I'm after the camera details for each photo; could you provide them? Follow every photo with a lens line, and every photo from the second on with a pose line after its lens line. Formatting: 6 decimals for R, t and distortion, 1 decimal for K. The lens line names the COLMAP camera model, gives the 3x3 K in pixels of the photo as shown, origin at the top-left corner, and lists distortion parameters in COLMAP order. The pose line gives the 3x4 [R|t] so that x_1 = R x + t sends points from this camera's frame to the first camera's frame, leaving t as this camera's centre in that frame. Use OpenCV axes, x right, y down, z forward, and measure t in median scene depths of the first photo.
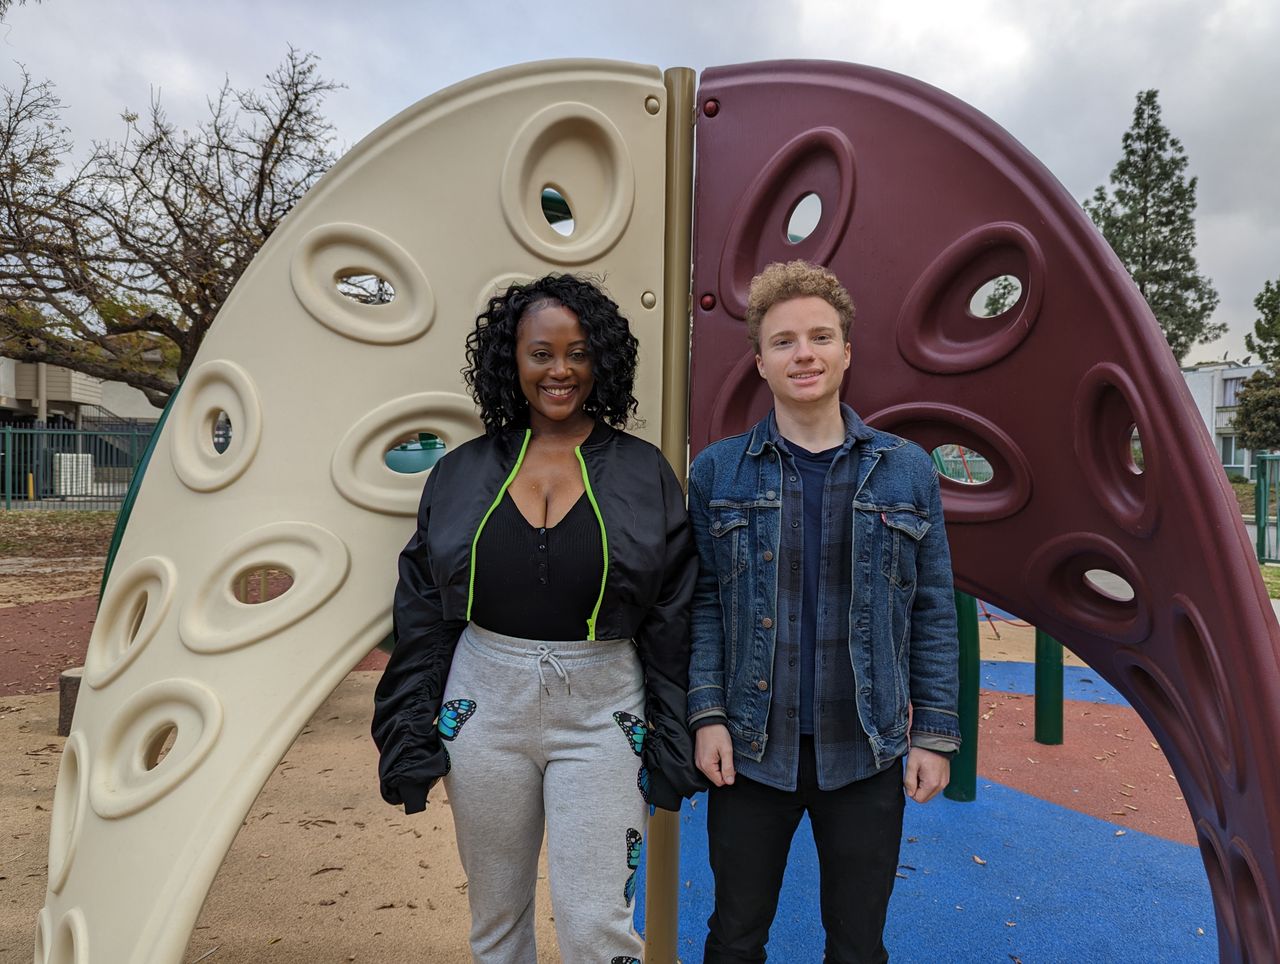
lens RADIAL K [[903.8, 0, 633.7], [0, 903.8, 480.1], [0, 0, 1]] dist [0.045313, -0.022581]
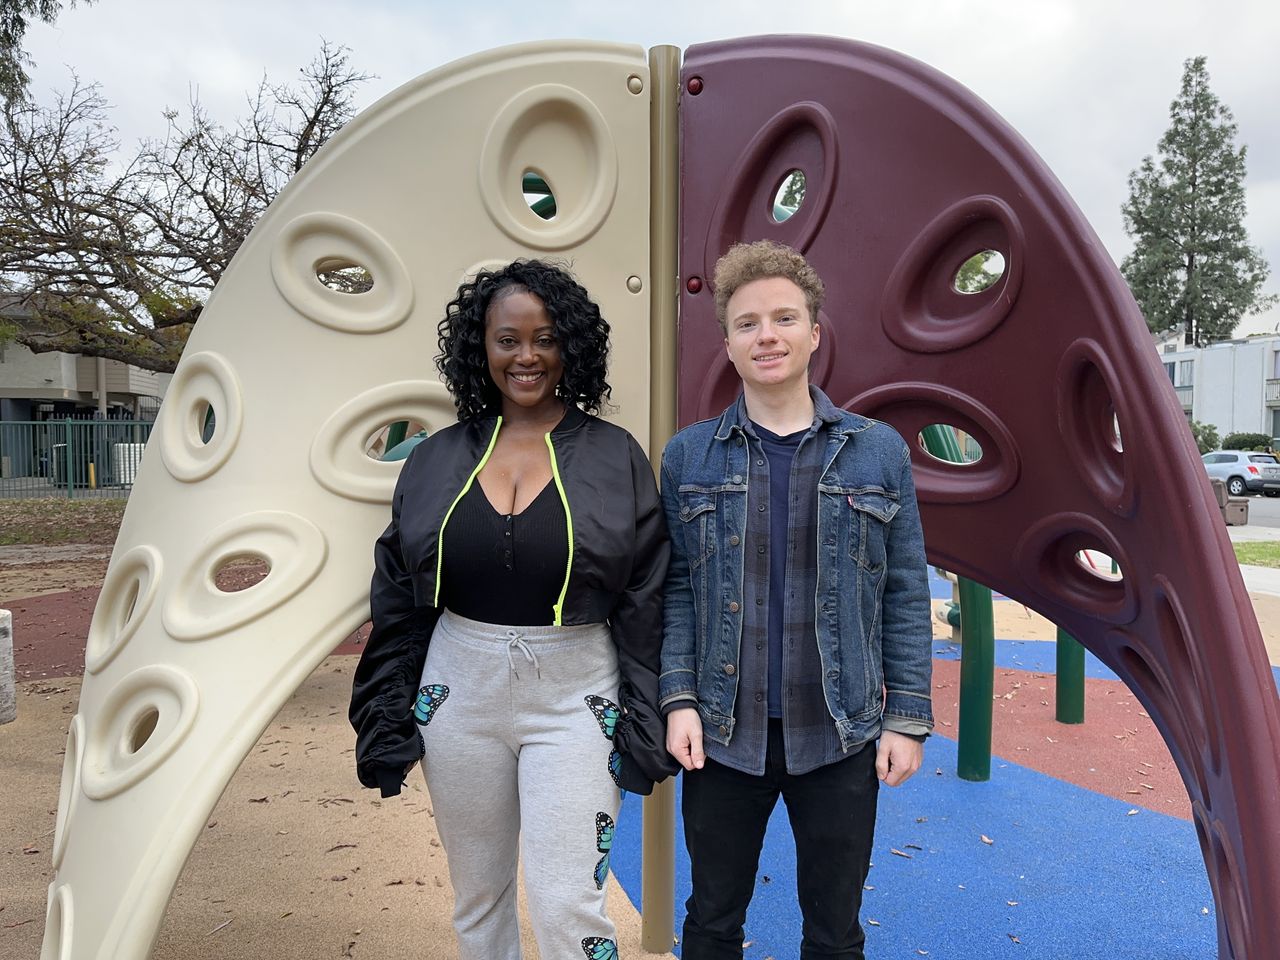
lens RADIAL K [[889.8, 0, 641.5], [0, 889.8, 485.2], [0, 0, 1]] dist [0.074872, -0.082521]
pose [[0.999089, -0.012439, -0.040820, 0.070460], [0.013482, 0.999587, 0.025361, -0.002398], [0.040487, -0.025889, 0.998845, 0.014348]]
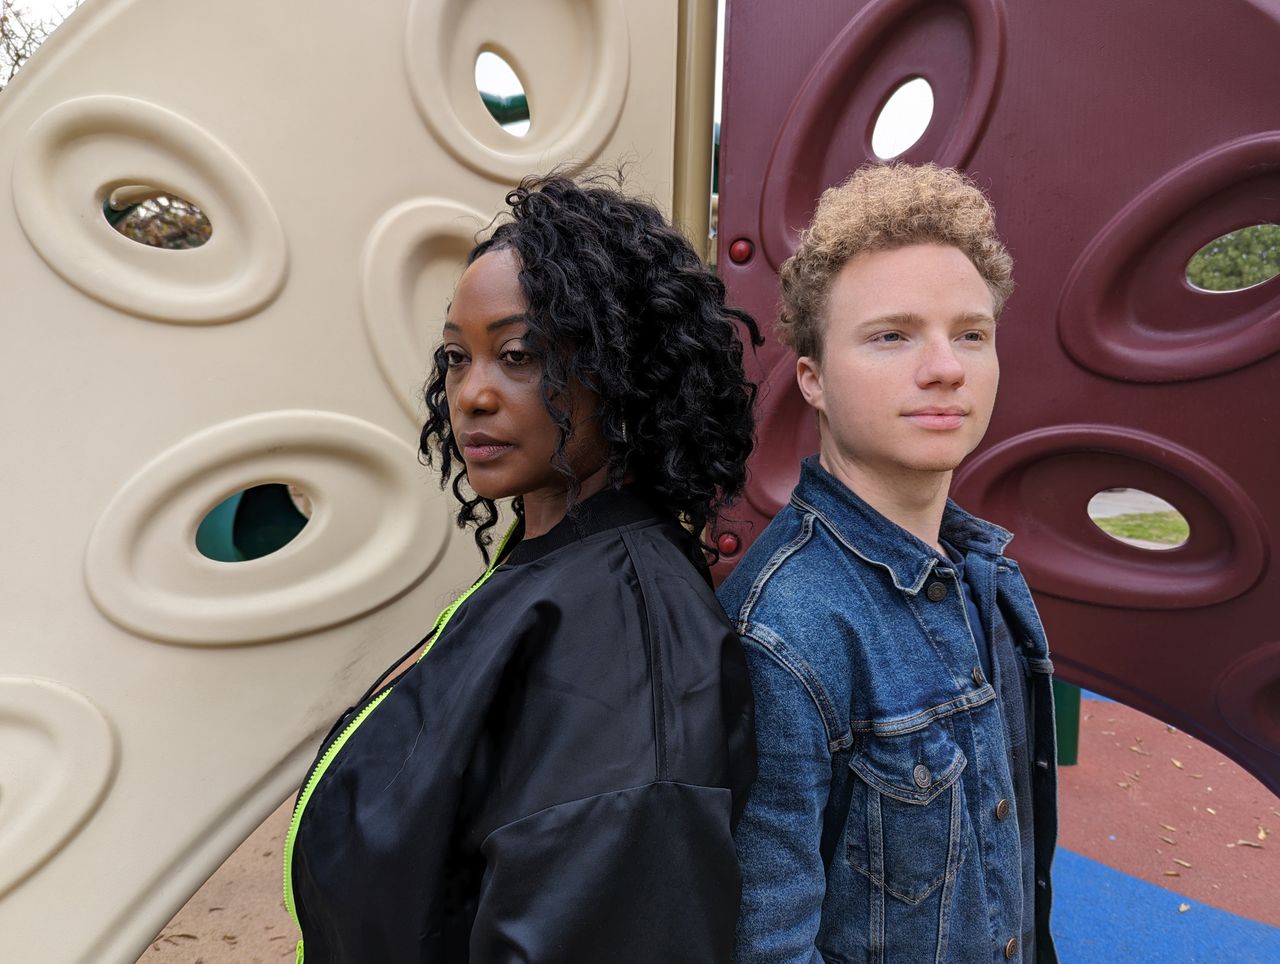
lens RADIAL K [[913.4, 0, 636.7], [0, 913.4, 481.3], [0, 0, 1]] dist [0.021958, -0.002721]
pose [[0.996208, -0.000086, 0.087006, -0.054569], [-0.006684, 0.996969, 0.077510, -0.098301], [-0.086749, -0.077798, 0.993188, 0.412288]]
